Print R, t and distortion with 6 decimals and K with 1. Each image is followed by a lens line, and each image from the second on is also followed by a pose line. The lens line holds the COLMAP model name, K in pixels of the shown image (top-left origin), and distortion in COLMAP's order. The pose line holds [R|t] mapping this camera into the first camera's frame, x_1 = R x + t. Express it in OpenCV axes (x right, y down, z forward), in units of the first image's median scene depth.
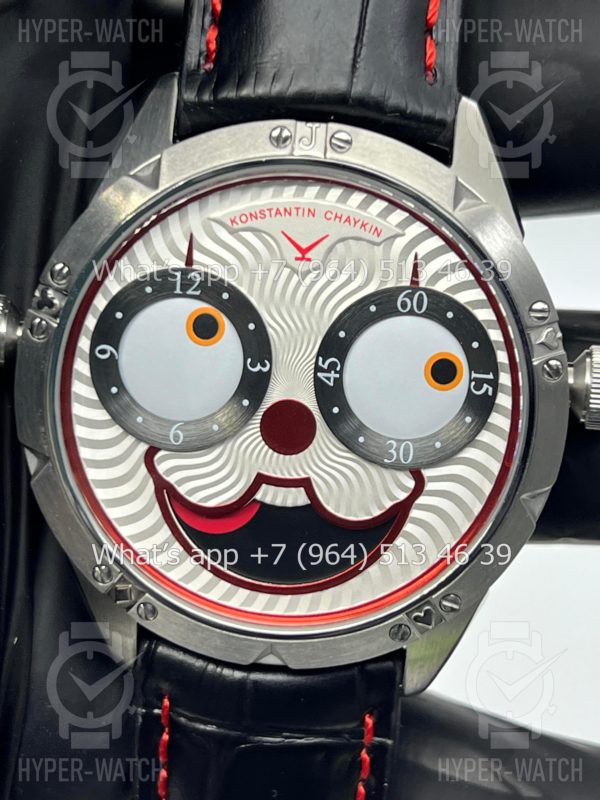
lens RADIAL K [[1907.9, 0, 300.0], [0, 1907.9, 400.0], [0, 0, 1]] dist [0.286361, -0.245835]
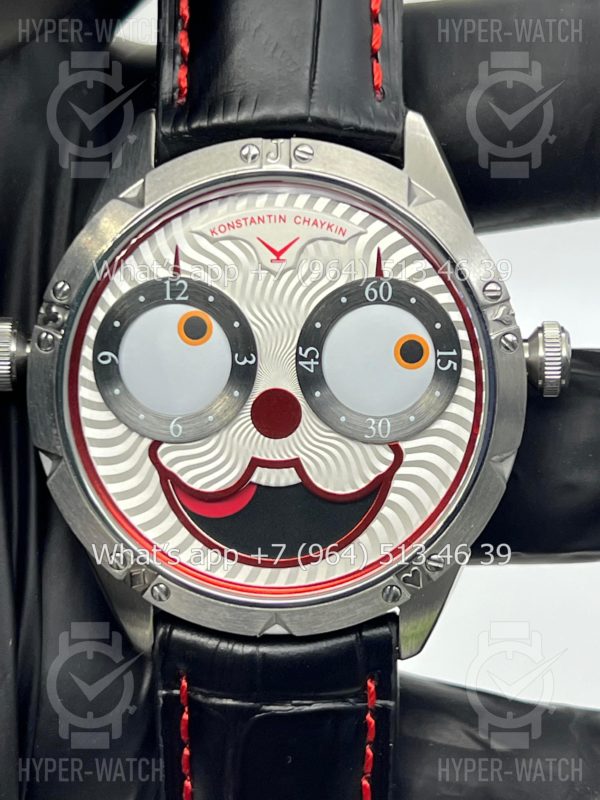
lens RADIAL K [[1907.9, 0, 300.0], [0, 1907.9, 400.0], [0, 0, 1]] dist [0.286361, -0.245835]
pose [[0.997149, -0.075307, 0.004745, 0.002985], [0.075428, 0.993080, -0.090010, 0.107712], [0.002067, 0.090111, 0.995930, -0.103596]]
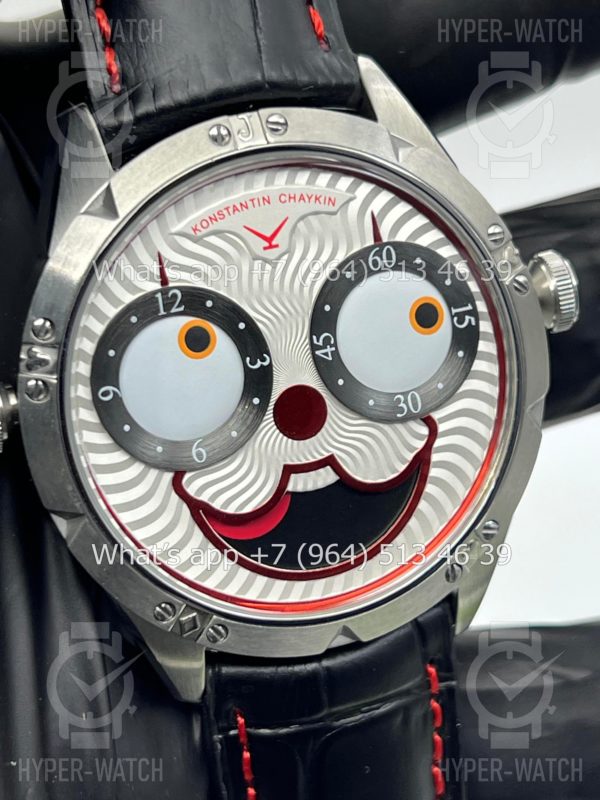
lens RADIAL K [[1907.9, 0, 300.0], [0, 1907.9, 400.0], [0, 0, 1]] dist [0.286361, -0.245835]
pose [[0.918848, -0.290551, 0.267016, -0.274681], [0.294373, 0.955322, 0.026538, -0.018856], [-0.262797, 0.054218, 0.963327, 0.029965]]
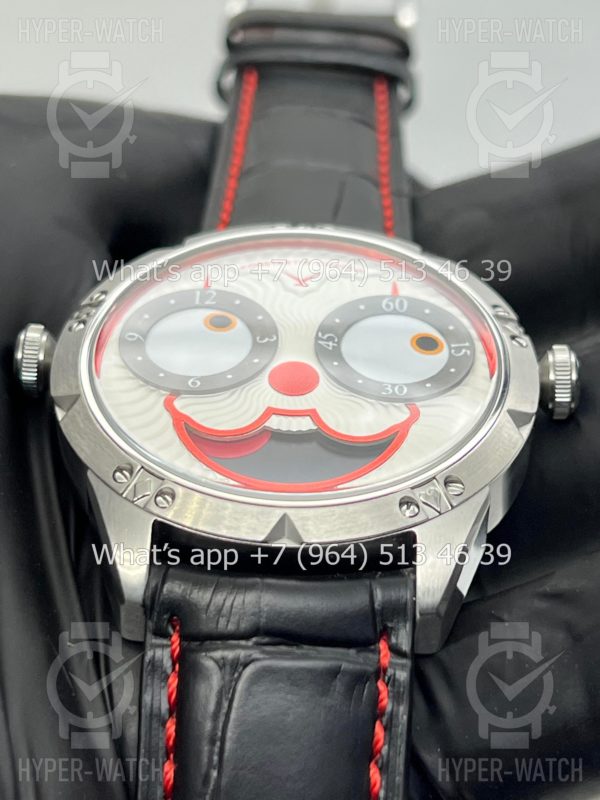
lens RADIAL K [[1907.9, 0, 300.0], [0, 1907.9, 400.0], [0, 0, 1]] dist [0.286361, -0.245835]
pose [[0.998335, 0.007785, 0.057162, -0.067057], [0.042969, 0.560801, -0.826835, 0.955217], [-0.038494, 0.827914, 0.559532, 0.383885]]
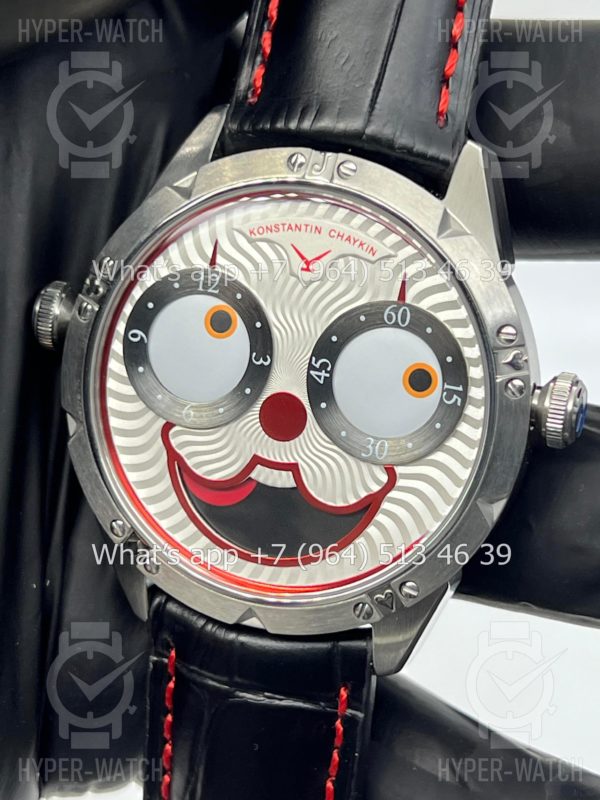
lens RADIAL K [[1907.9, 0, 300.0], [0, 1907.9, 400.0], [0, 0, 1]] dist [0.286361, -0.245835]
pose [[0.968338, 0.098855, -0.229235, 0.264266], [-0.112209, 0.992622, -0.045939, 0.055687], [0.223003, 0.070207, 0.972286, -0.102512]]
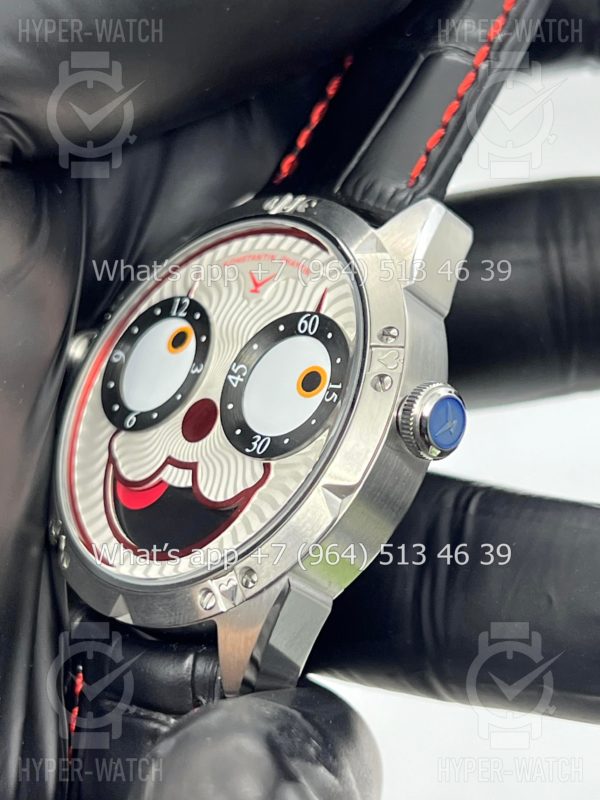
lens RADIAL K [[1907.9, 0, 300.0], [0, 1907.9, 400.0], [0, 0, 1]] dist [0.286361, -0.245835]
pose [[0.742954, 0.061121, -0.666546, 0.819655], [-0.391655, 0.847246, -0.358860, 0.400058], [0.542795, 0.527673, 0.653403, 0.266584]]
